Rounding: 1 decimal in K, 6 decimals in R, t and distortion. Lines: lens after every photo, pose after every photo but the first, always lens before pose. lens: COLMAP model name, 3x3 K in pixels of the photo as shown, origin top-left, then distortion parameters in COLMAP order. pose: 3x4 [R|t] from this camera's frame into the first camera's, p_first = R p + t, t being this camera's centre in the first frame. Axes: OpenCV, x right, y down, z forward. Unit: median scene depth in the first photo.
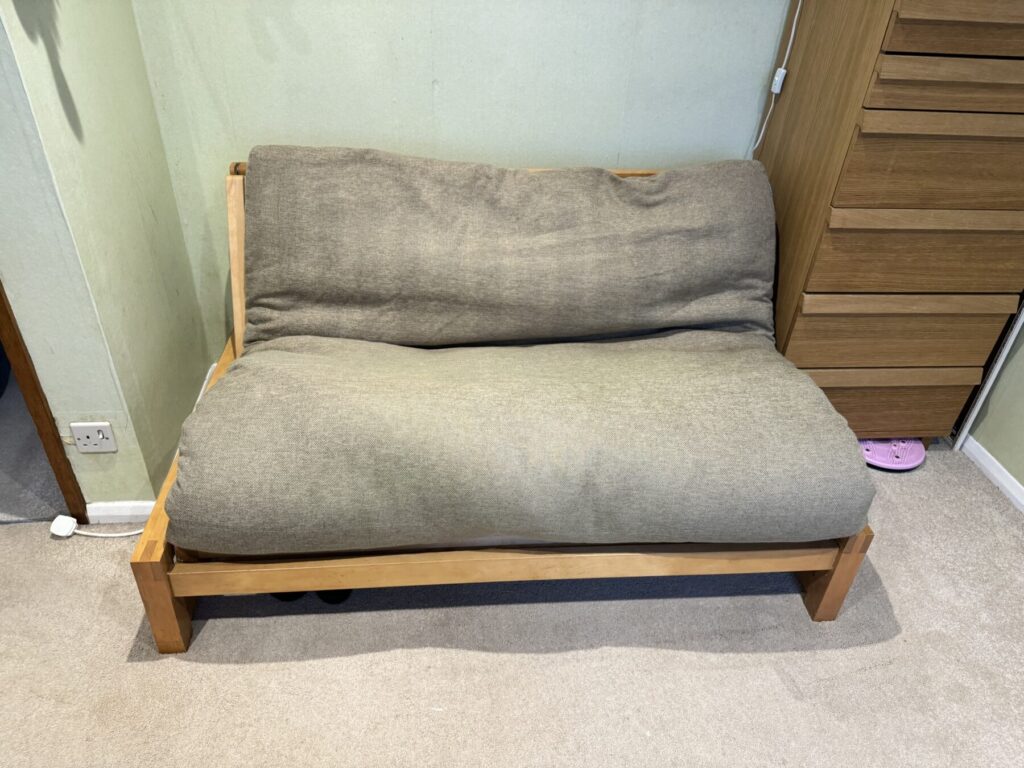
lens RADIAL K [[720.3, 0, 512.0], [0, 720.3, 384.0], [0, 0, 1]] dist [0.050436, -0.037132]
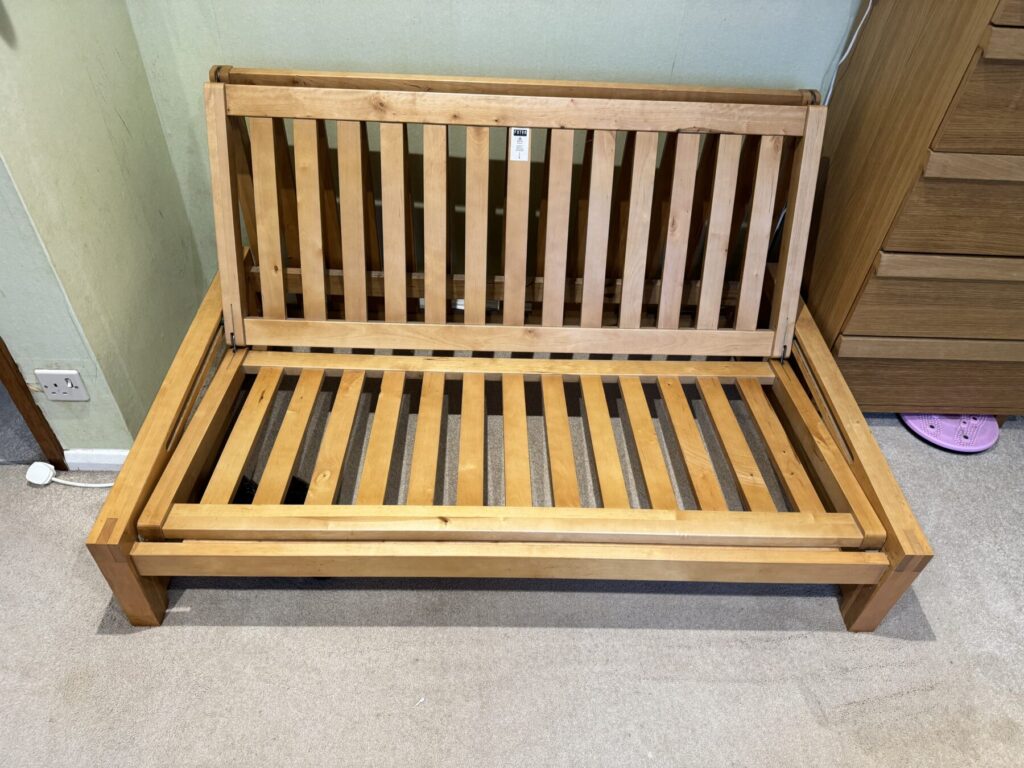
lens RADIAL K [[720.3, 0, 512.0], [0, 720.3, 384.0], [0, 0, 1]] dist [0.050436, -0.037132]
pose [[0.997293, 0.052399, -0.051586, 0.032203], [-0.044024, 0.987417, 0.151886, -0.092040], [0.058896, -0.149203, 0.987051, 0.137027]]
